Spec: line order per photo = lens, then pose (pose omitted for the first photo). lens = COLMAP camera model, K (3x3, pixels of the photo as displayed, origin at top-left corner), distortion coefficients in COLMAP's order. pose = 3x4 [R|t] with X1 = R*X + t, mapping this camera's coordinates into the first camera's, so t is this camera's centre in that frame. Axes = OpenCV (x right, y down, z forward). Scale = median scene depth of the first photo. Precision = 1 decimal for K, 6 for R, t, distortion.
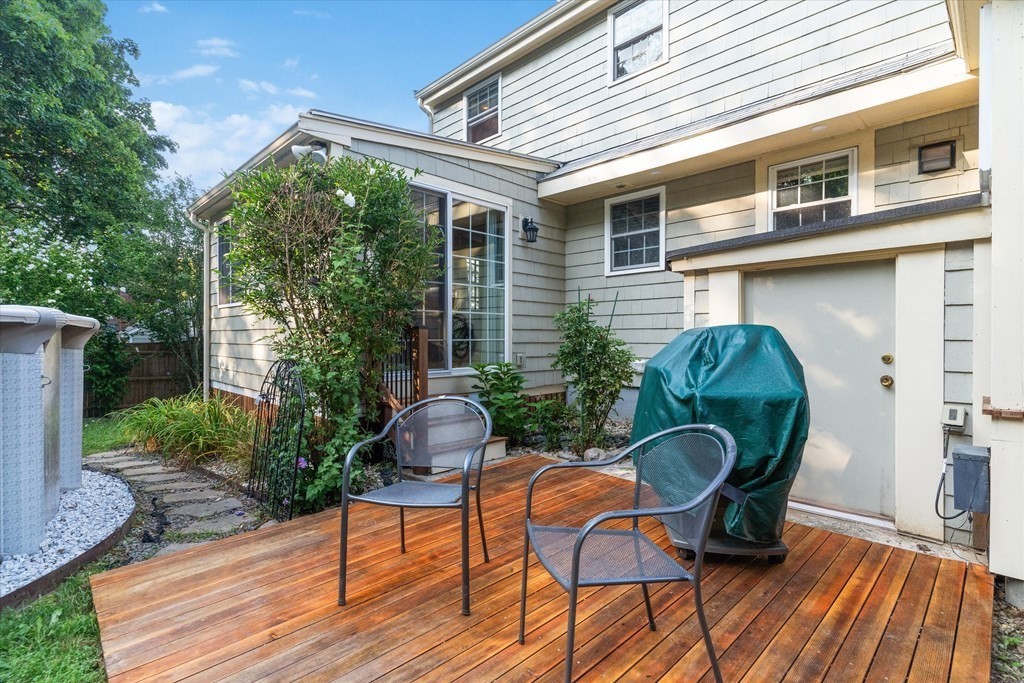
lens RADIAL K [[492.6, 0, 512.0], [0, 492.6, 341.5], [0, 0, 1]] dist [0.002326, 0.000423]
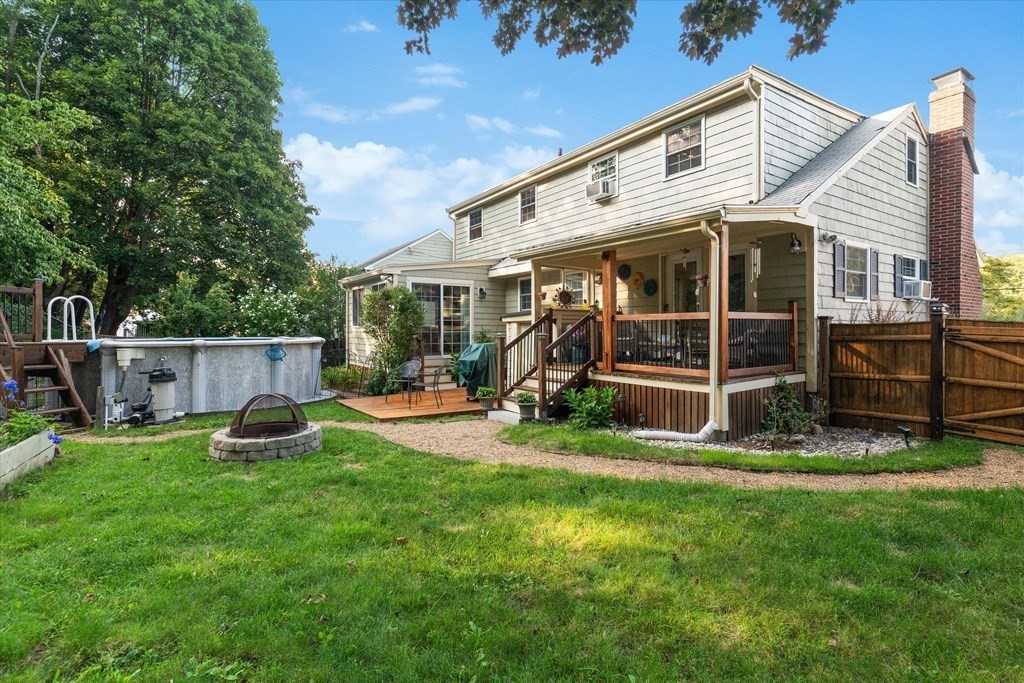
lens RADIAL K [[492.6, 0, 512.0], [0, 492.6, 341.5], [0, 0, 1]] dist [0.002326, 0.000423]
pose [[0.981687, 0.004778, -0.190443, 0.571568], [-0.001697, 0.999865, 0.016337, -0.044599], [0.190495, -0.015715, 0.981562, -1.121743]]
